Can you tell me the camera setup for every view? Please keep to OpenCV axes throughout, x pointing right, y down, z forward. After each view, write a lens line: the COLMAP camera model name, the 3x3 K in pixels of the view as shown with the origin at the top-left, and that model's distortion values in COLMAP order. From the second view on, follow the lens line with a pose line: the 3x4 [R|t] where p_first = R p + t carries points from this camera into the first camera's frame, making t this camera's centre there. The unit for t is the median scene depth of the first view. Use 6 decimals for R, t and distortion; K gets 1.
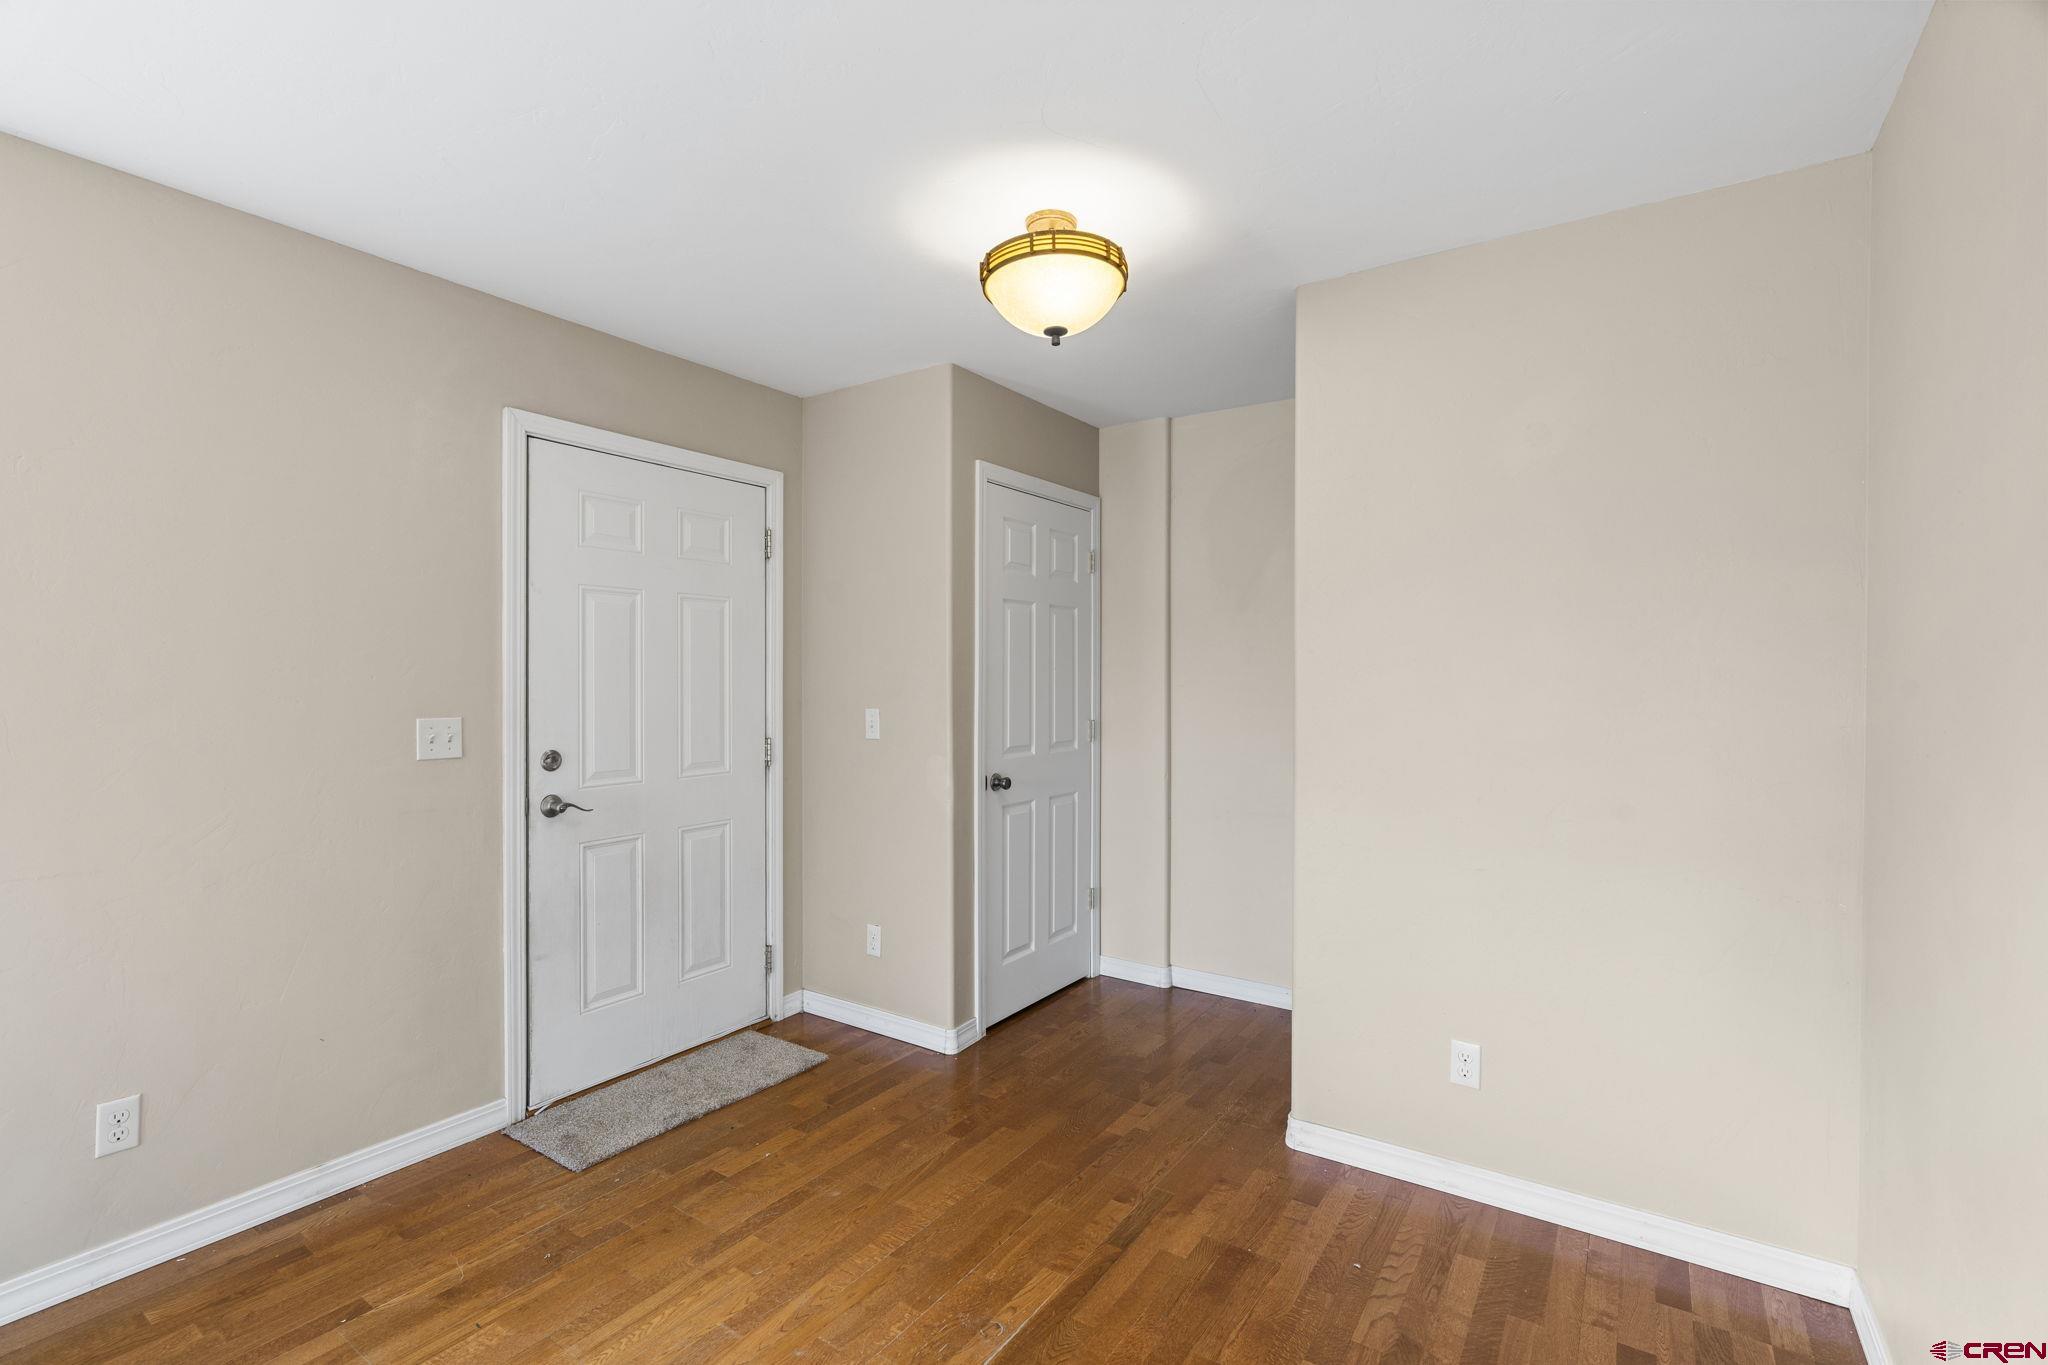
lens RADIAL K [[918.3, 0, 1028.0], [0, 918.3, 685.2], [0, 0, 1]] dist [-0.002756, -0.000096]
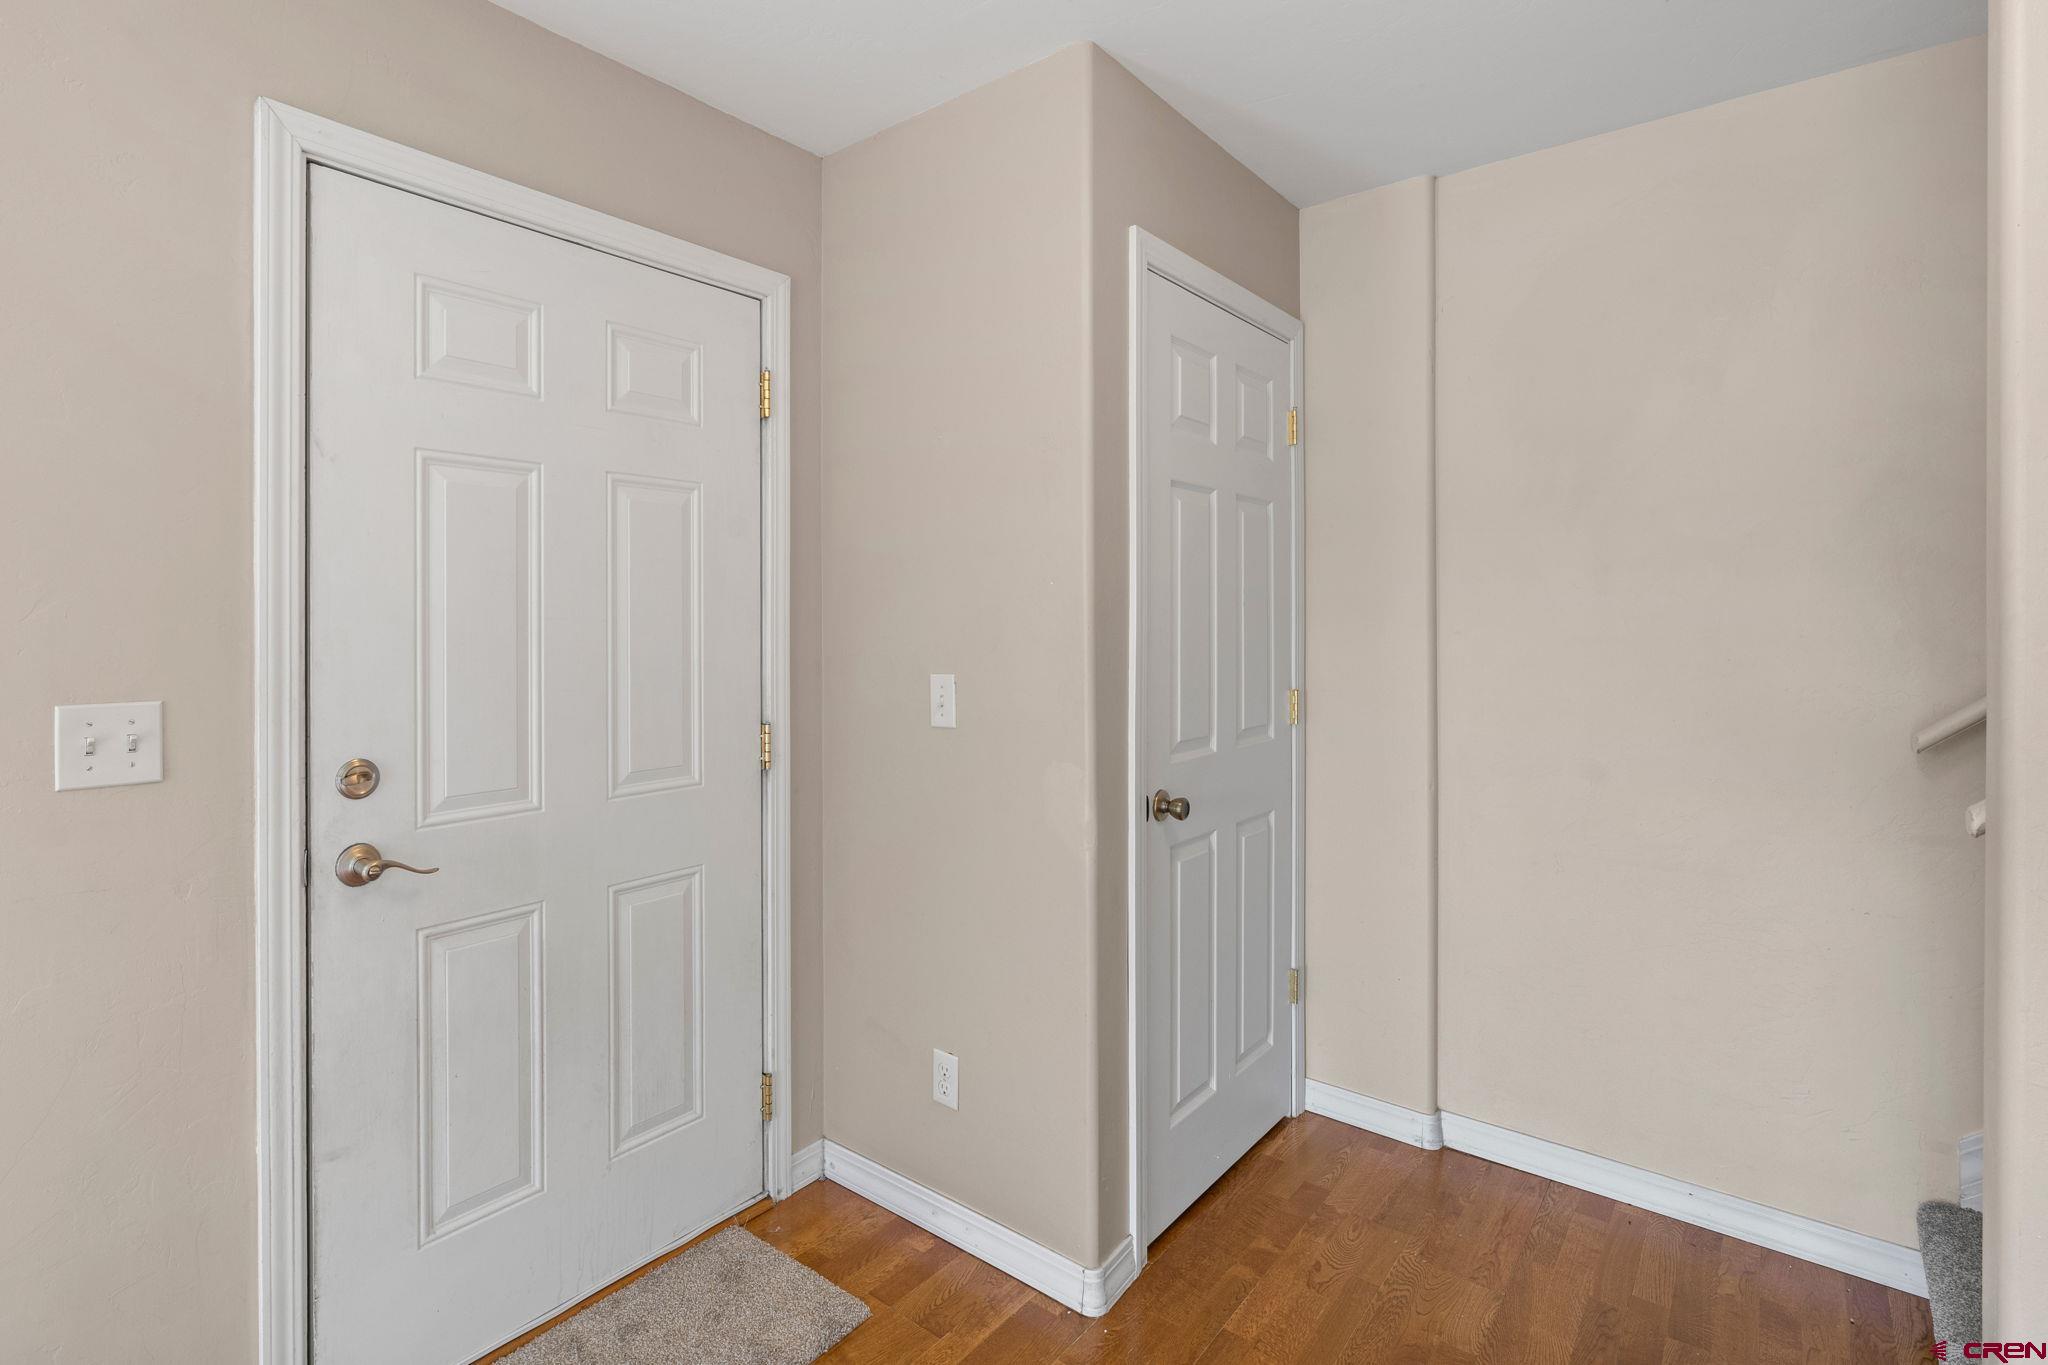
lens RADIAL K [[1000.6, 0, 958.6], [0, 1000.6, 626.1], [0, 0, 1]] dist [0.013290, 0.000304]
pose [[0.994966, -0.002564, -0.100184, -0.098112], [0.002355, 0.999995, -0.002201, -0.003159], [0.100190, 0.001954, 0.994966, 0.383709]]
